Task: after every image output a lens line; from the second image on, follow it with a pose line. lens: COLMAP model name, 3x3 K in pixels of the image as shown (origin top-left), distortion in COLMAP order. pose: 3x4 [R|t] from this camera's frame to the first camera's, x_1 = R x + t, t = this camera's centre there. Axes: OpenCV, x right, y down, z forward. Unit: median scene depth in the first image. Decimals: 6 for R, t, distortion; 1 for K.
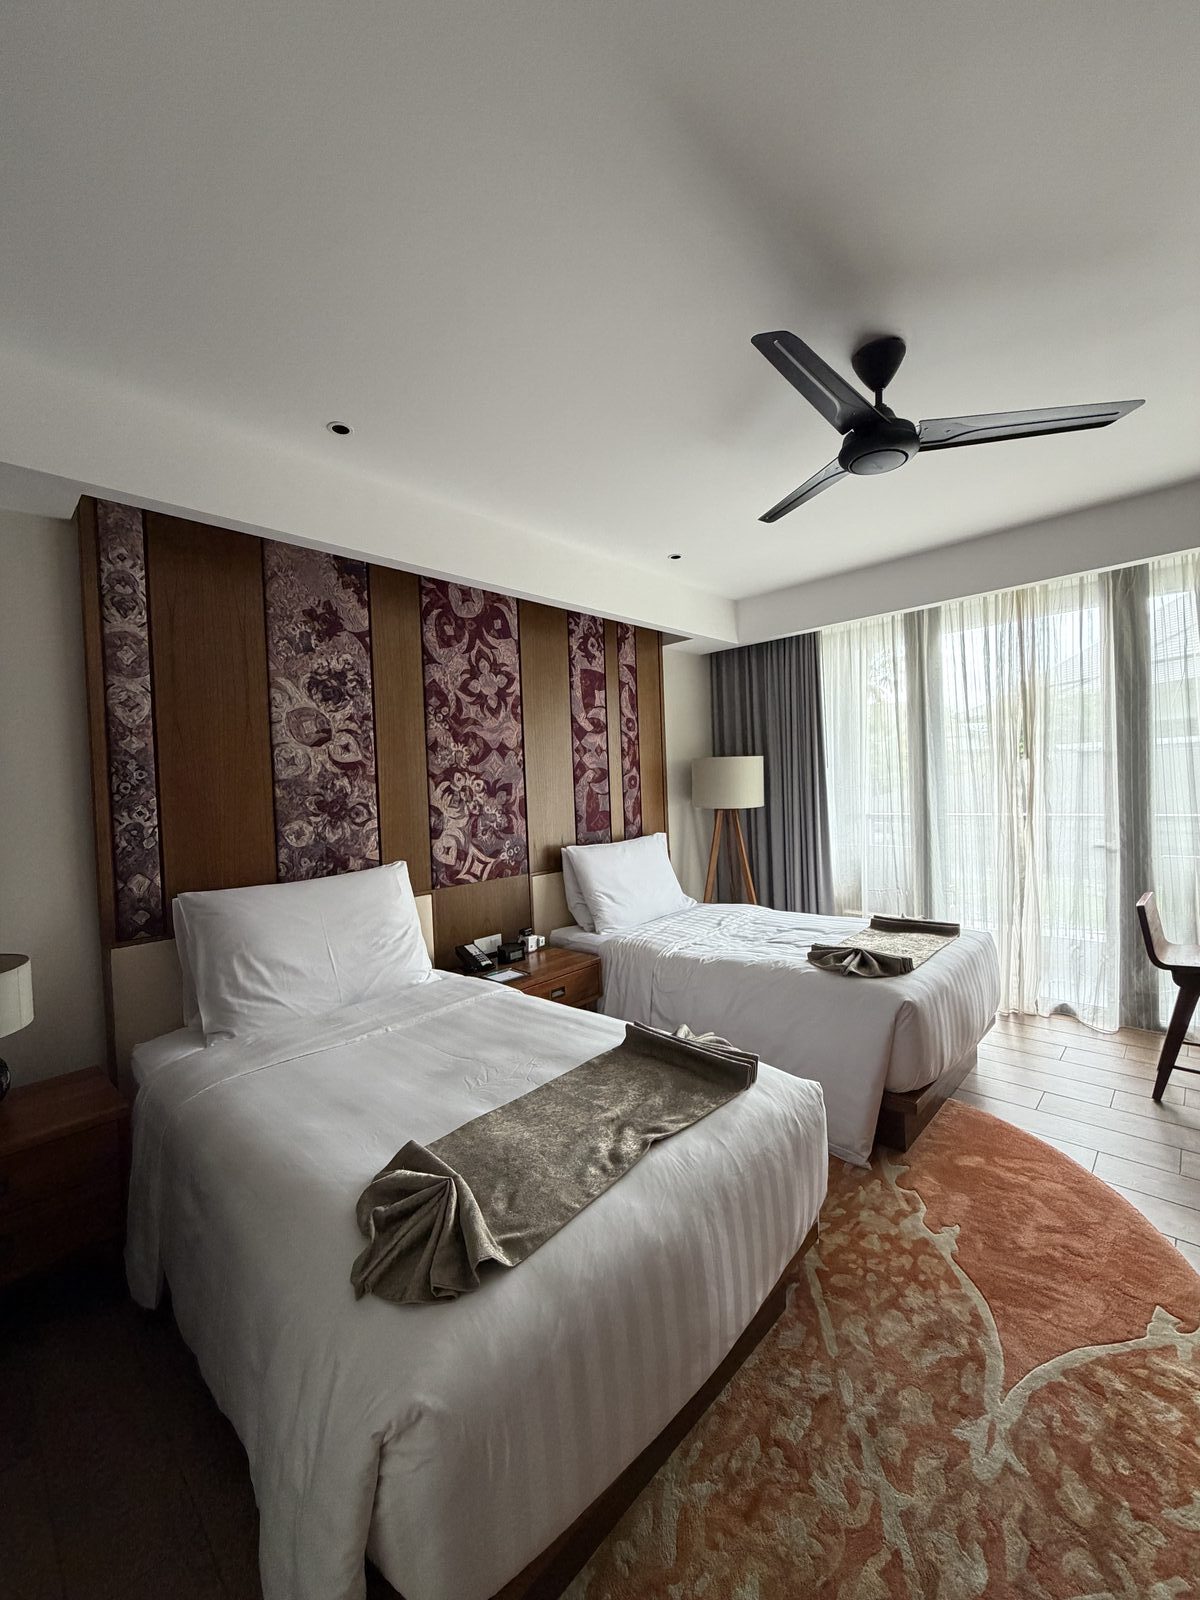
lens RADIAL K [[642.0, 0, 600.3], [0, 642.0, 801.6], [0, 0, 1]] dist [0.001103, 0.000030]
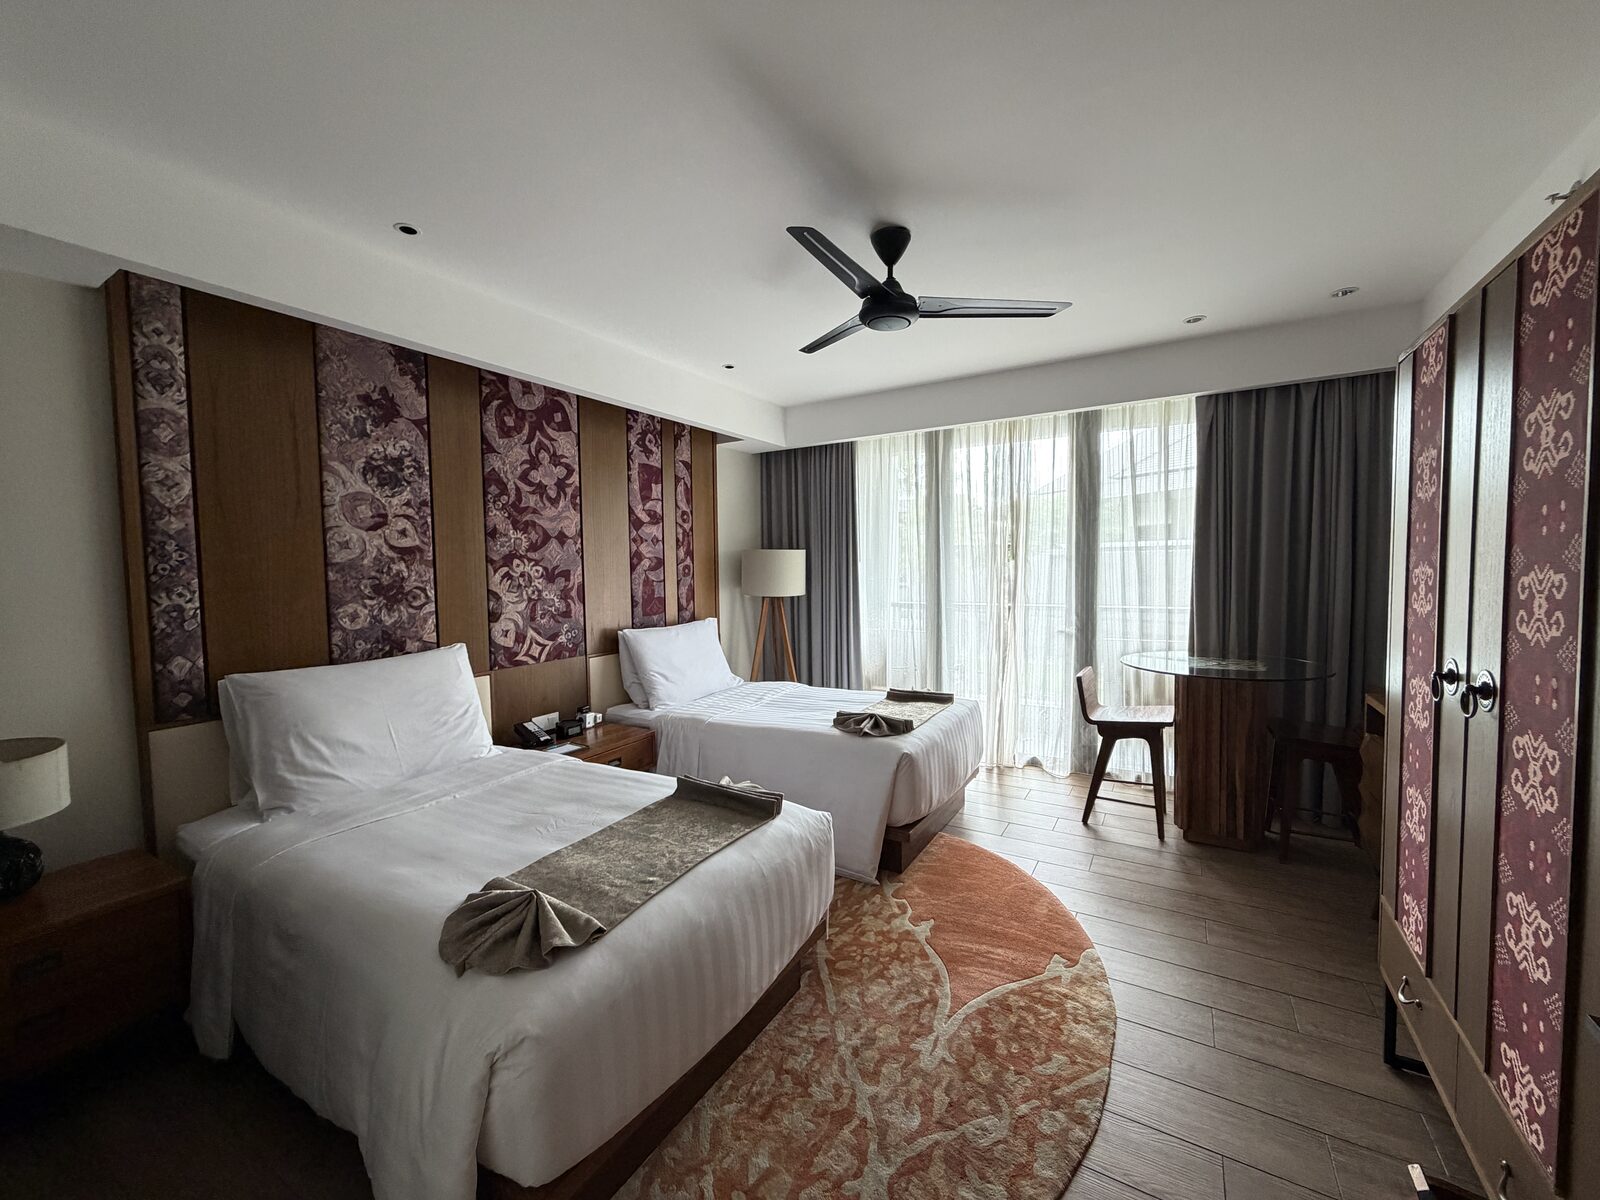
lens RADIAL K [[642.0, 0, 799.1], [0, 642.0, 598.9], [0, 0, 1]] dist [0.001103, 0.000030]
pose [[0.974975, 0.013687, 0.221893, -0.007925], [-0.018009, 0.999685, 0.017466, -0.009697], [-0.221584, -0.021025, 0.974915, -0.175940]]
